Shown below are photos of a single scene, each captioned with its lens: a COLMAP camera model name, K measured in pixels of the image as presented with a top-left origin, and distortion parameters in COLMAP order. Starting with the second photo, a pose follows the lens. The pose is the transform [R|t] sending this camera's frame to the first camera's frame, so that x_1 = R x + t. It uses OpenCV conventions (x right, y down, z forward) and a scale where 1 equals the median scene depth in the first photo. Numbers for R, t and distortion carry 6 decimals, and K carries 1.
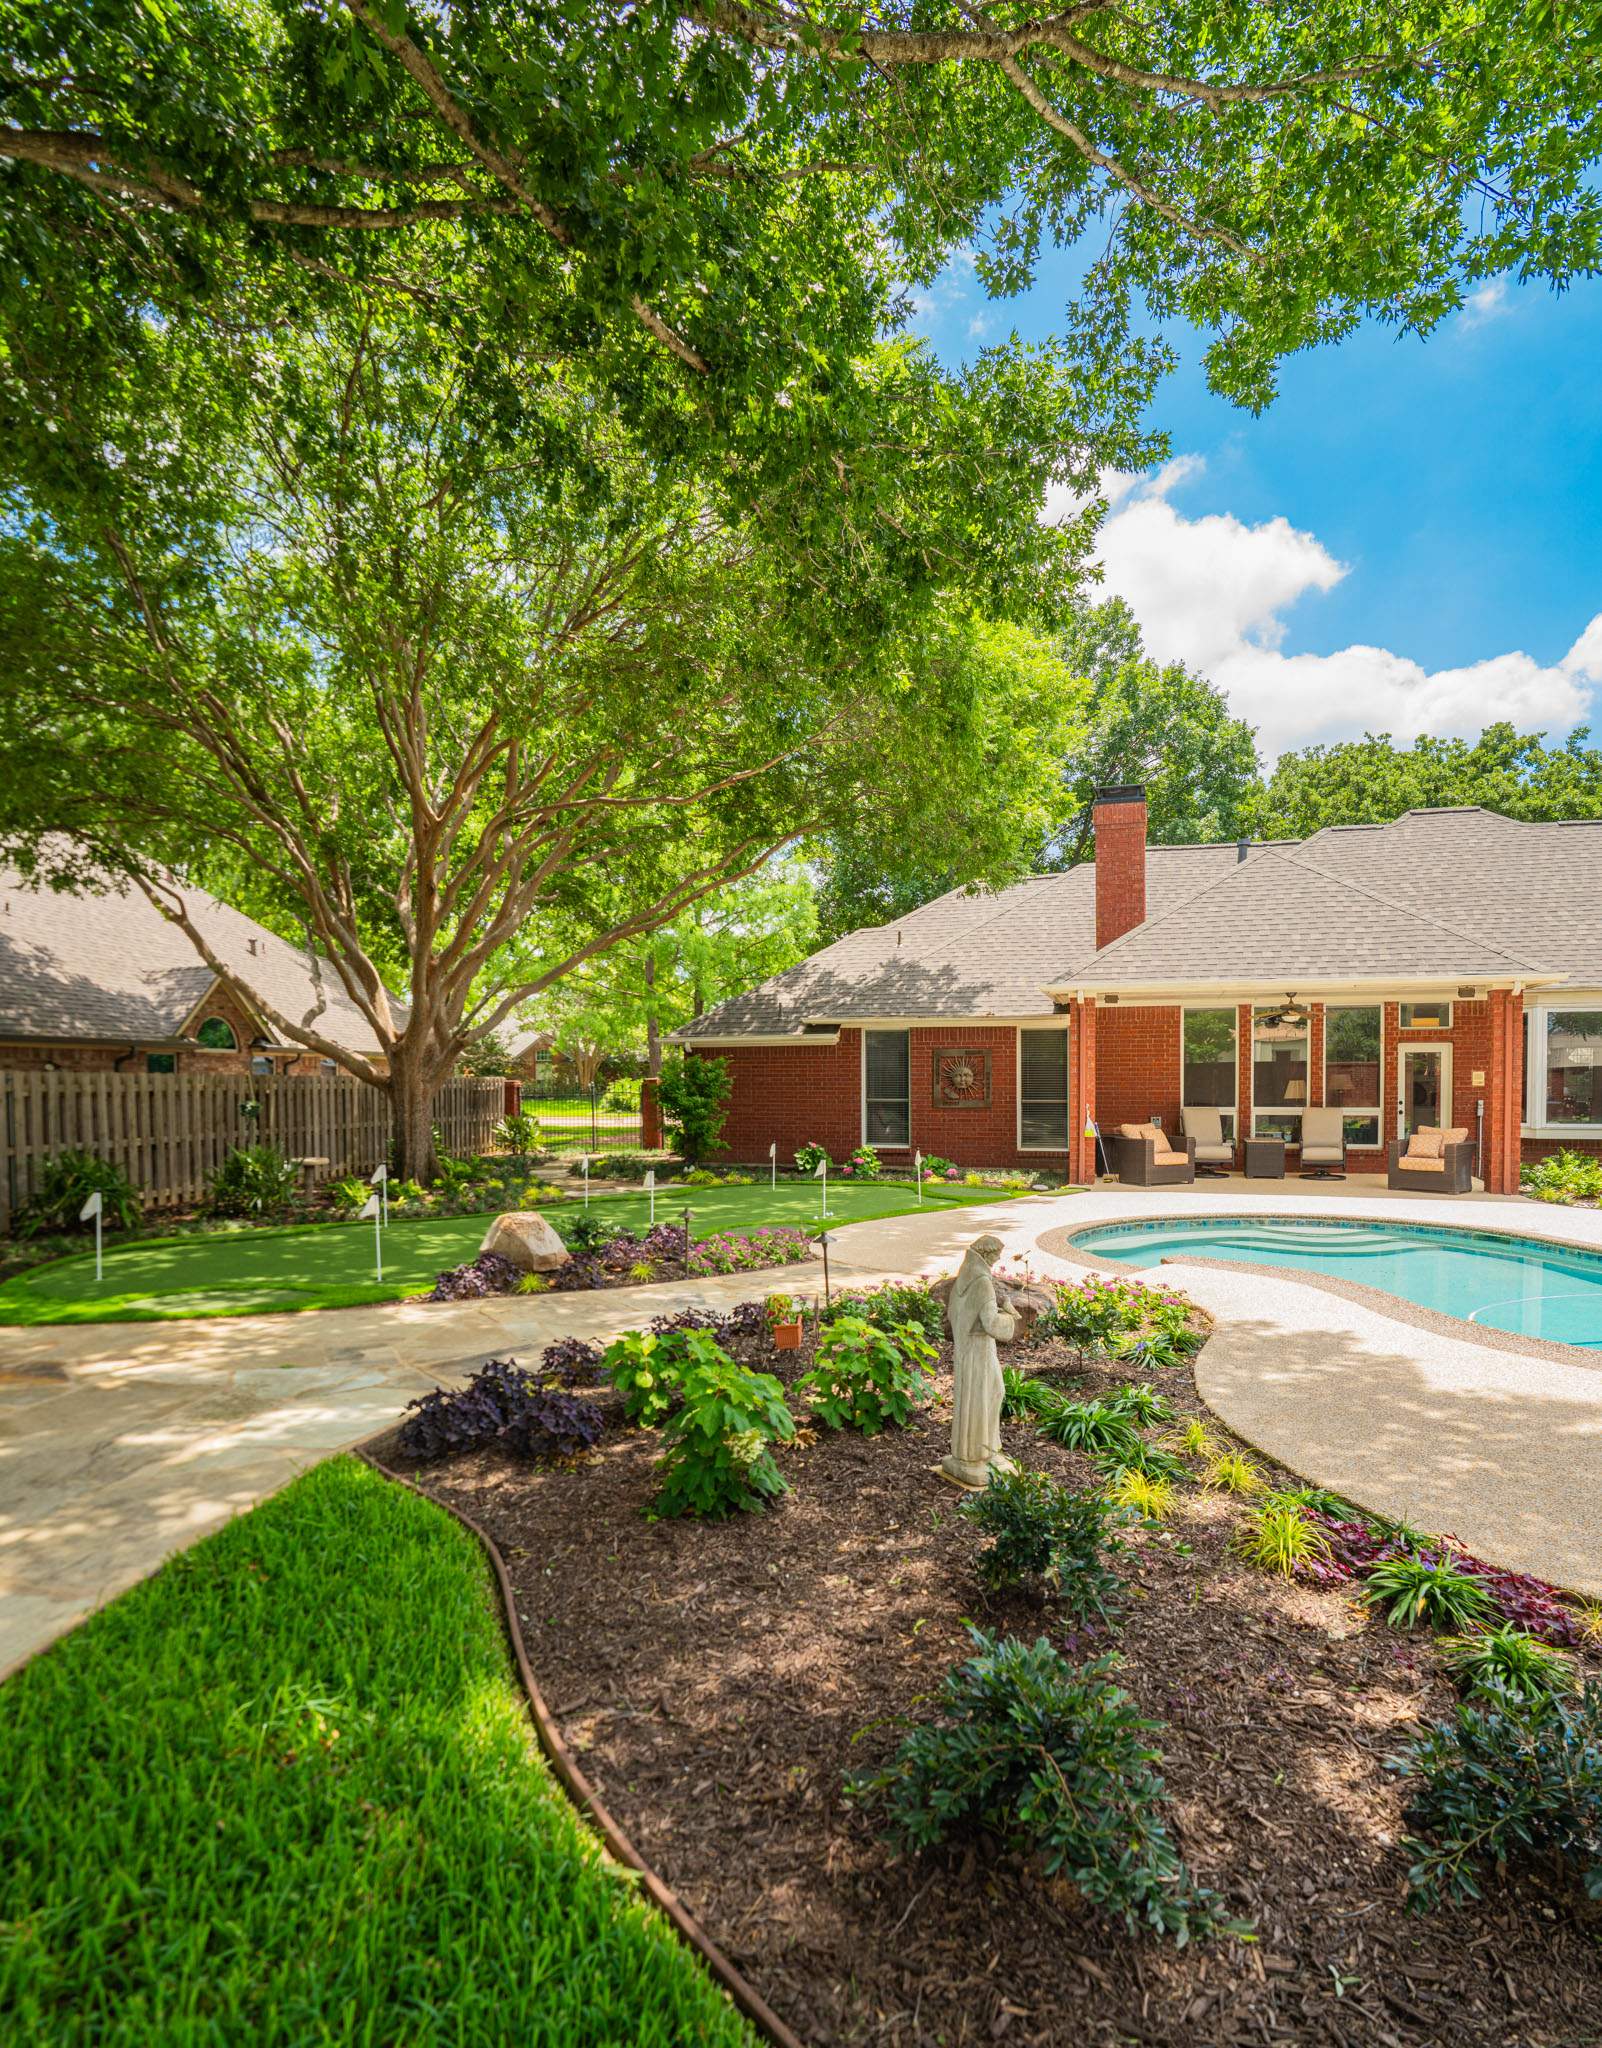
lens RADIAL K [[1121.2, 0, 812.3], [0, 1121.2, 1116.0], [0, 0, 1]] dist [-0.050097, 0.000315]
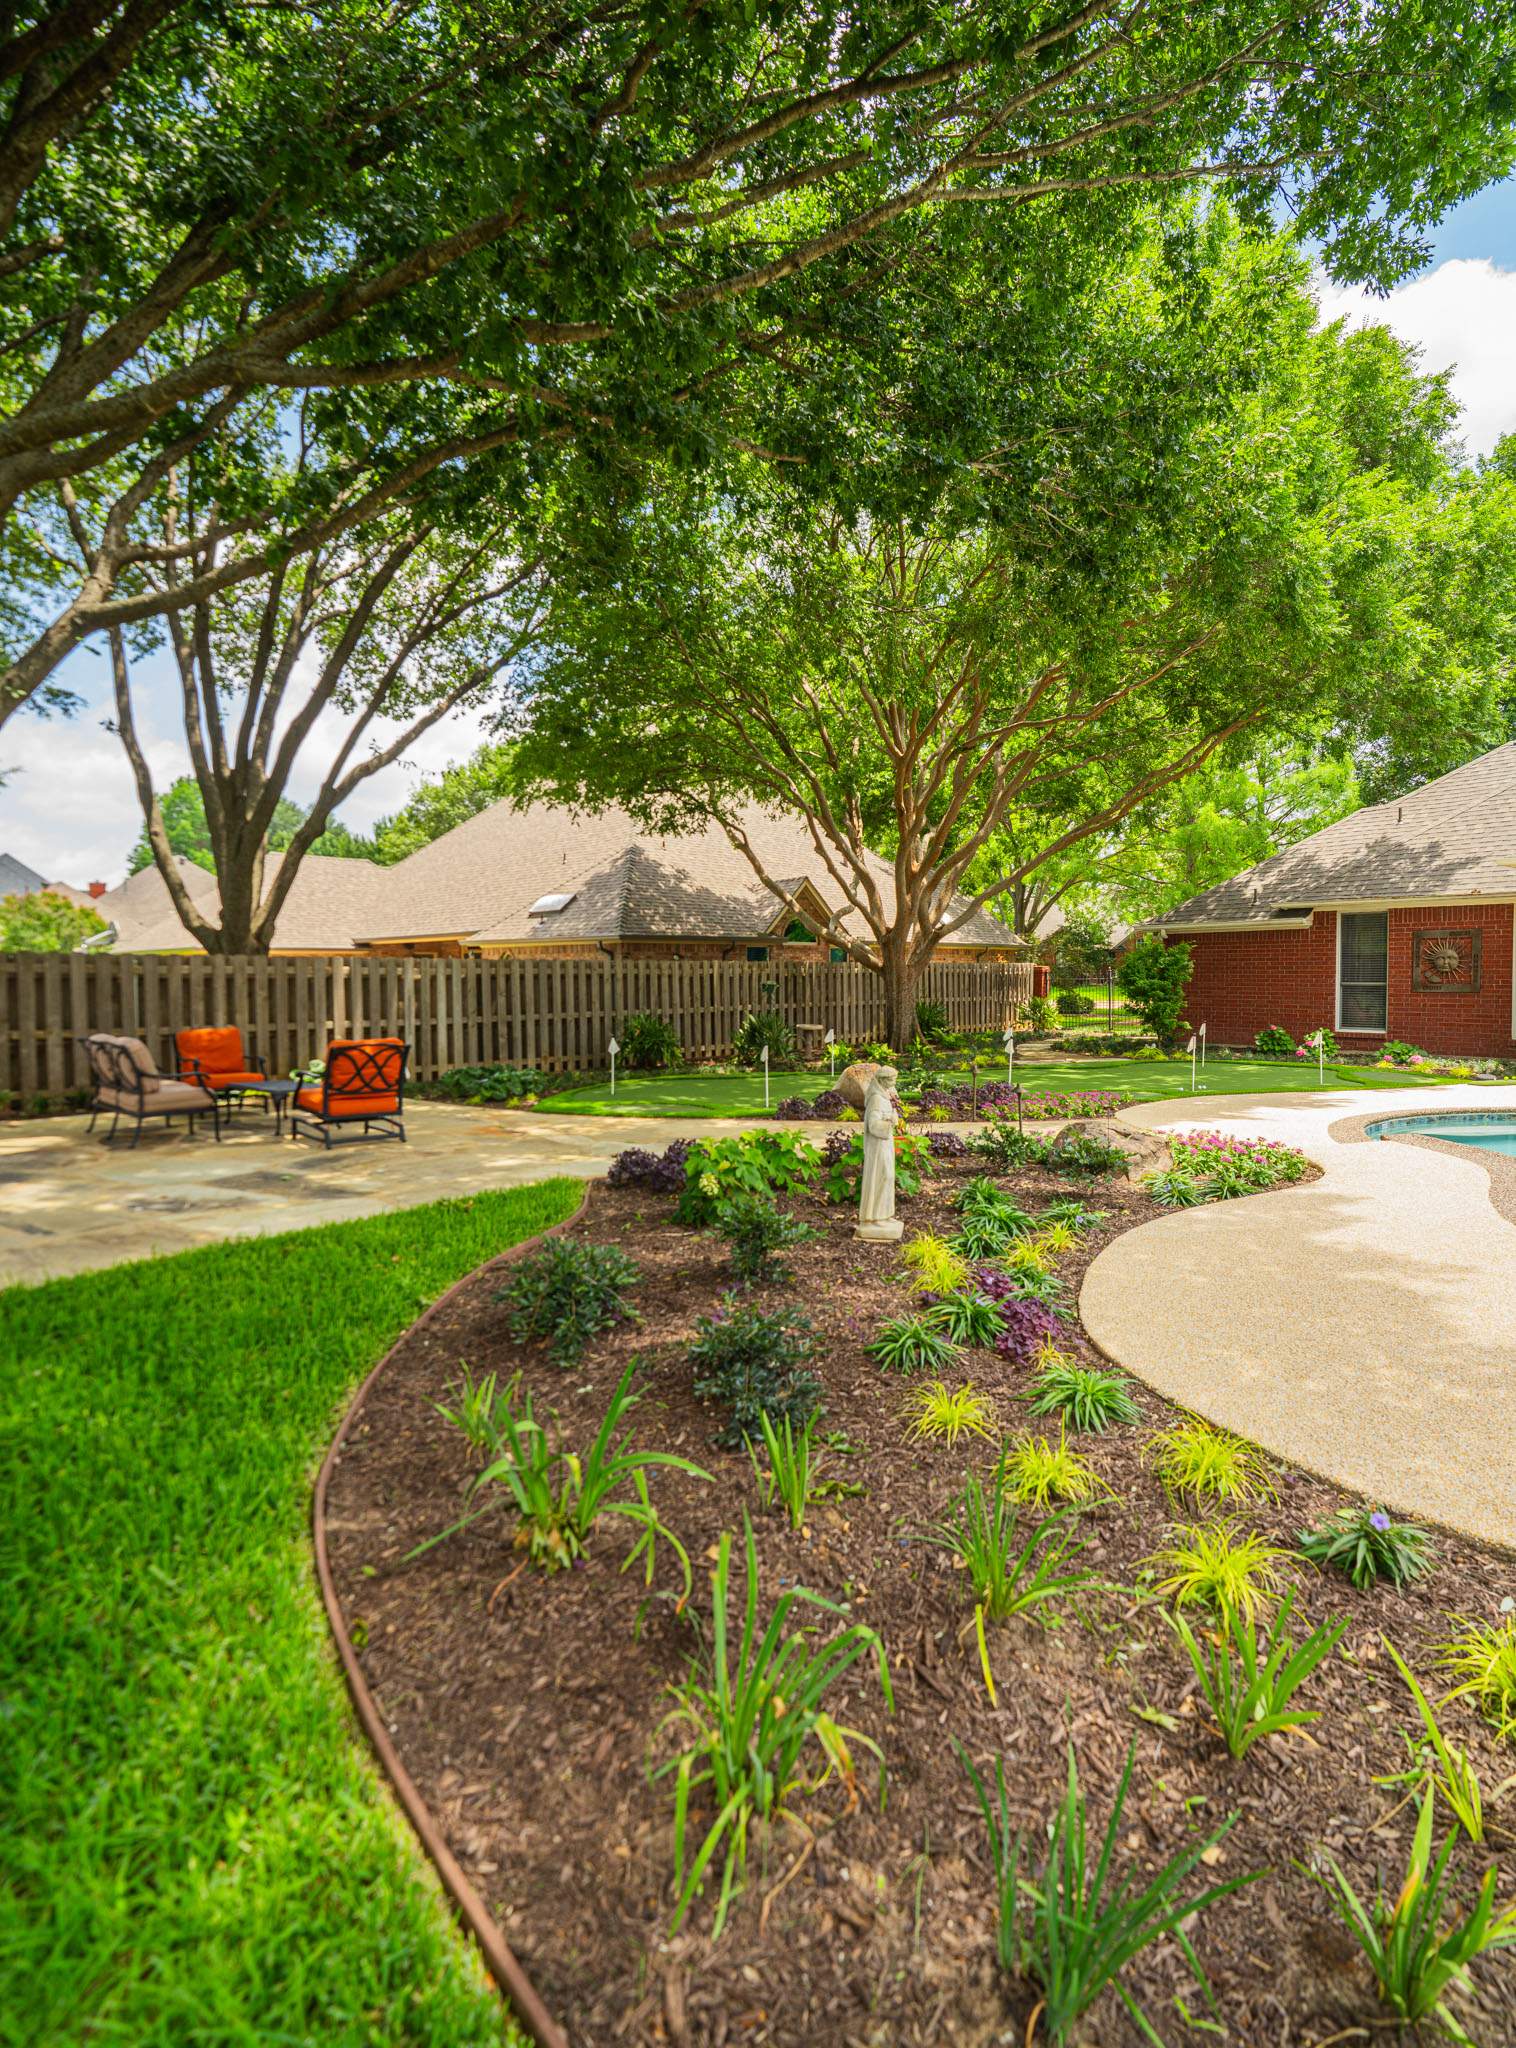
lens RADIAL K [[1055.5, 0, 758.0], [0, 1055.5, 1024.0], [0, 0, 1]] dist [-0.072348, 0.031390]
pose [[0.812602, 0.025133, -0.582277, 0.178867], [-0.012398, 0.999589, 0.025844, 0.004431], [0.582687, -0.013782, 0.812580, -0.040694]]
